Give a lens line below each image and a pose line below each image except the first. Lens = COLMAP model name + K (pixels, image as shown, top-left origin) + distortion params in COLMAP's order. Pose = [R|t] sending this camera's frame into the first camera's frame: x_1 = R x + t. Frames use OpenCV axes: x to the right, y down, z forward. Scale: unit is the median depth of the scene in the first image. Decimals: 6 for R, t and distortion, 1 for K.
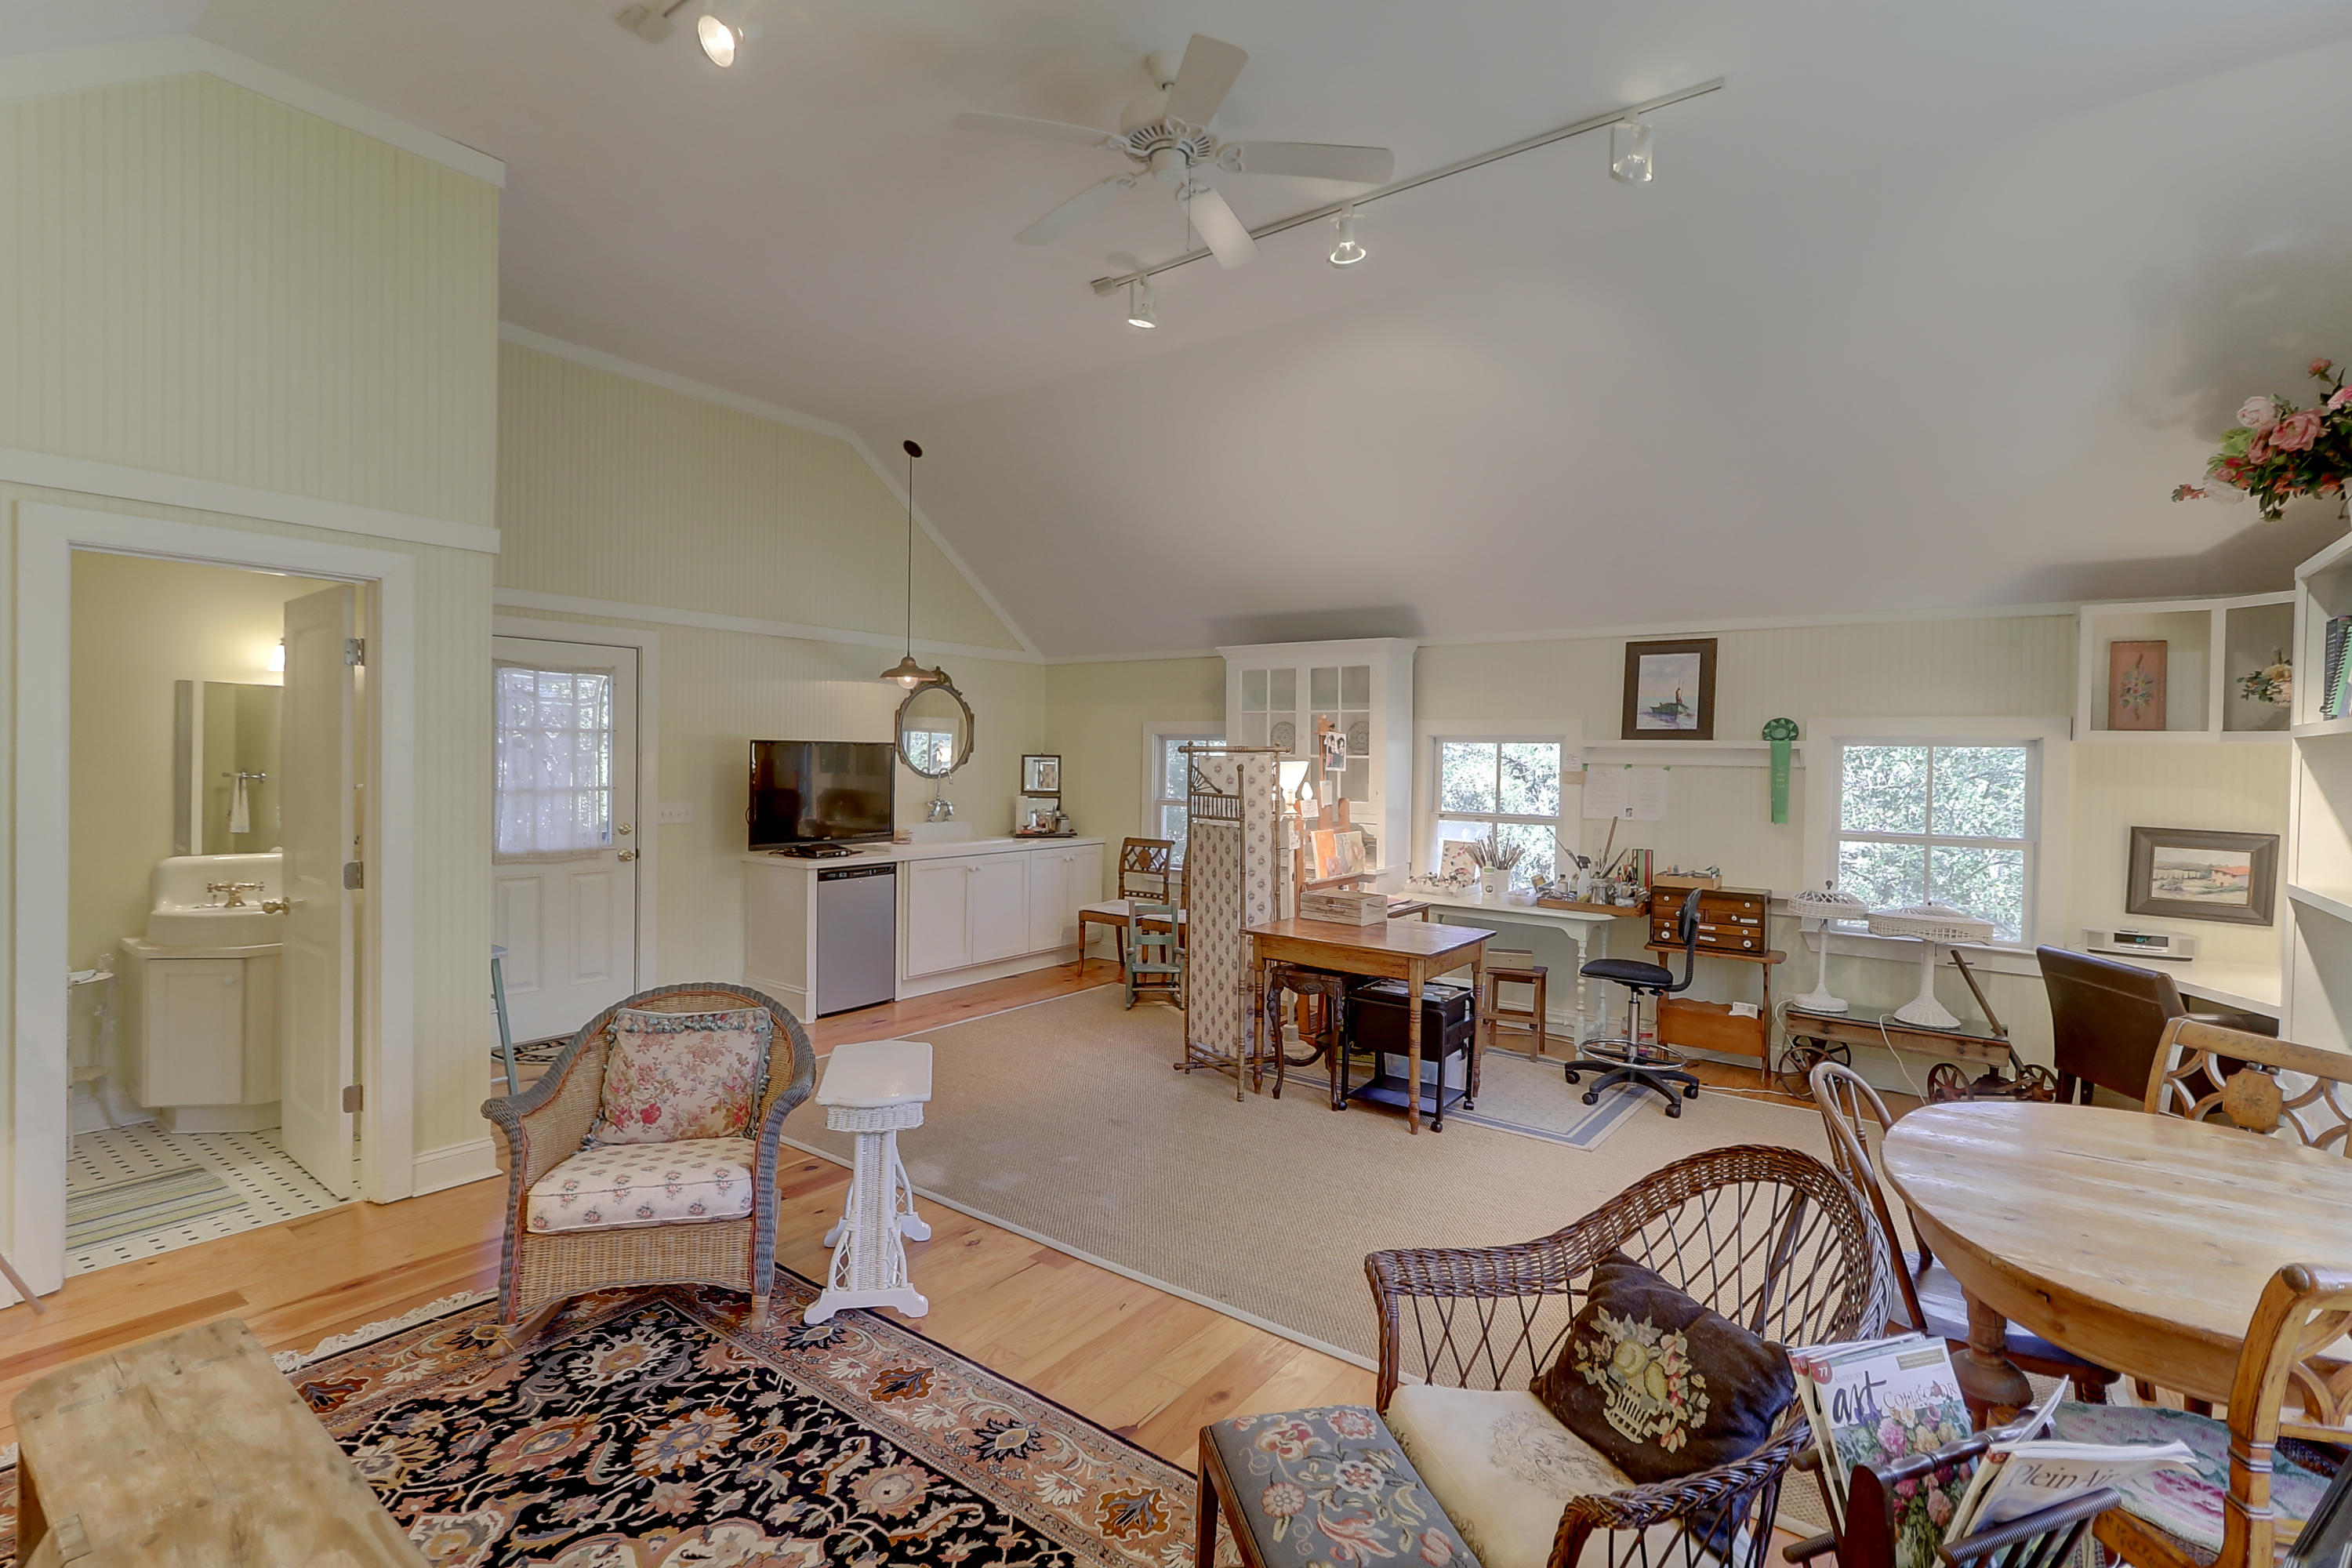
lens RADIAL K [[1079.0, 0, 1164.8], [0, 1079.0, 773.4], [0, 0, 1]] dist [0.002443, -0.000072]
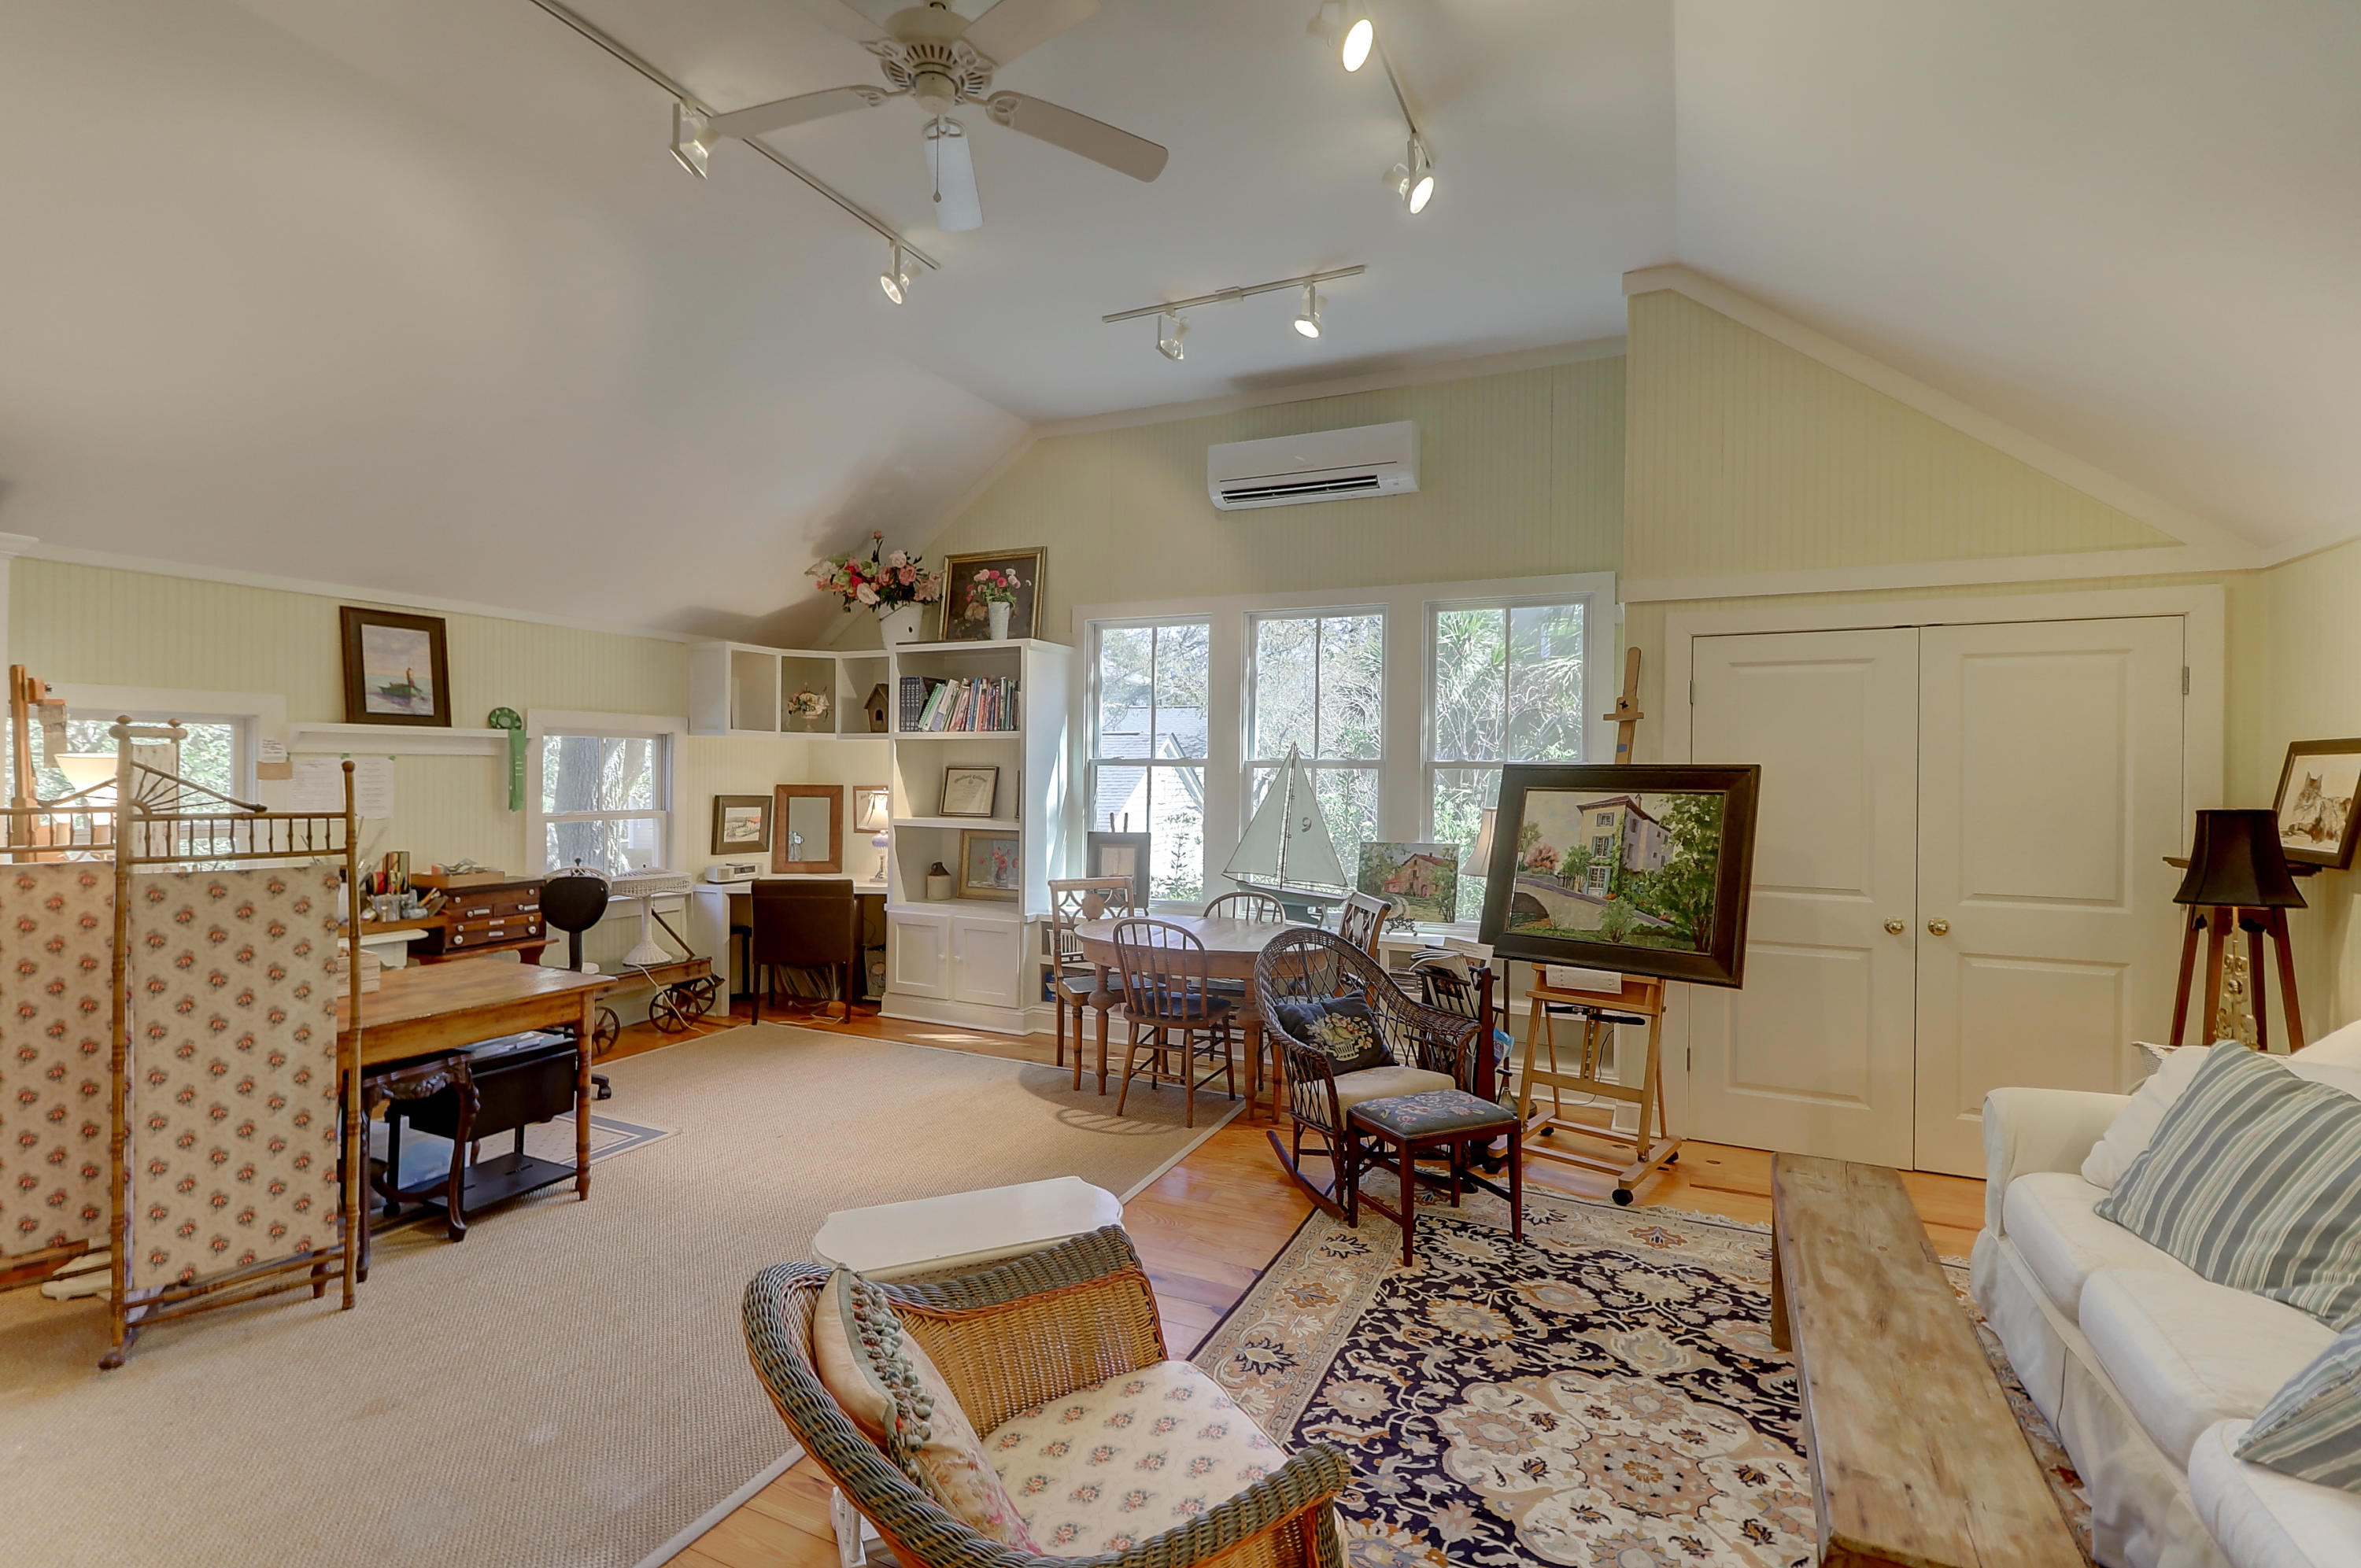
lens RADIAL K [[1083.0, 0, 1160.7], [0, 1083.0, 778.9], [0, 0, 1]] dist [0.002443, -0.000072]
pose [[-0.191745, -0.031110, 0.980952, -1.296319], [0.002688, 0.999477, 0.032223, -0.035813], [-0.981441, 0.008816, -0.191561, 1.388653]]
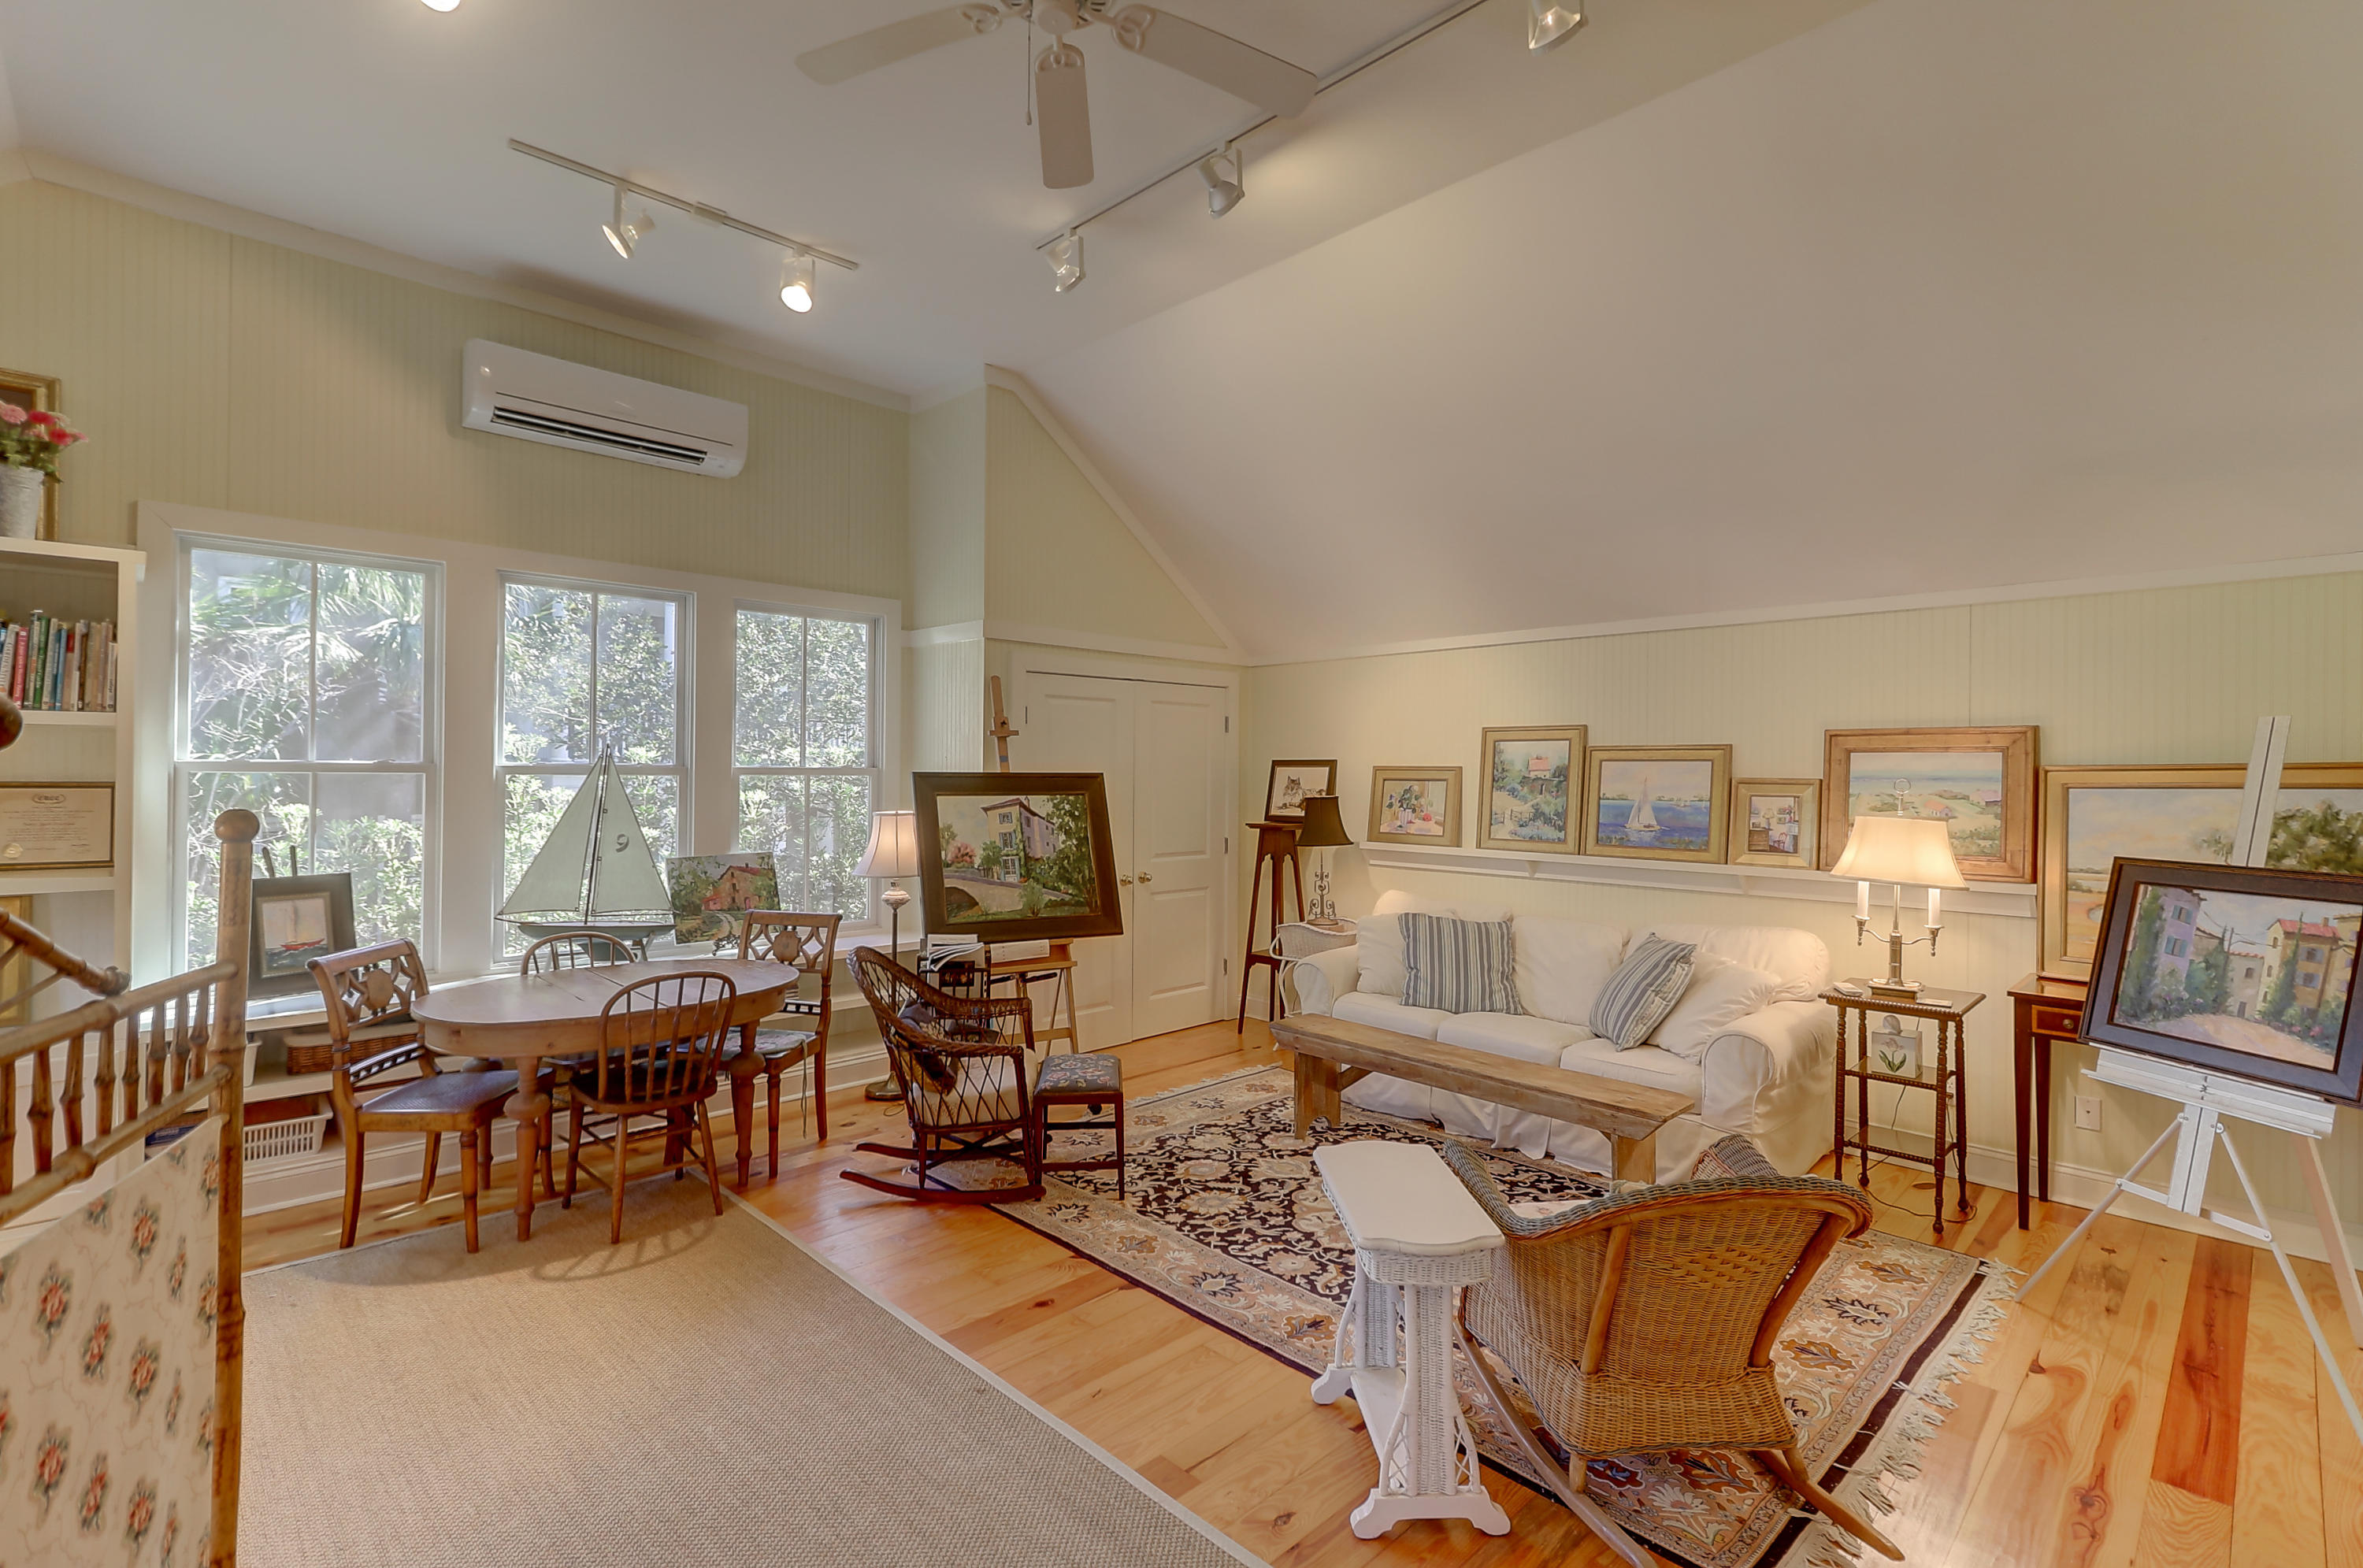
lens RADIAL K [[1084.0, 0, 1165.7], [0, 1084.0, 772.0], [0, 0, 1]] dist [0.002443, -0.000072]
pose [[-0.987046, -0.026981, 0.158152, -0.293819], [-0.024261, 0.999523, 0.019104, -0.050461], [-0.158592, 0.015020, -0.987230, 2.458132]]
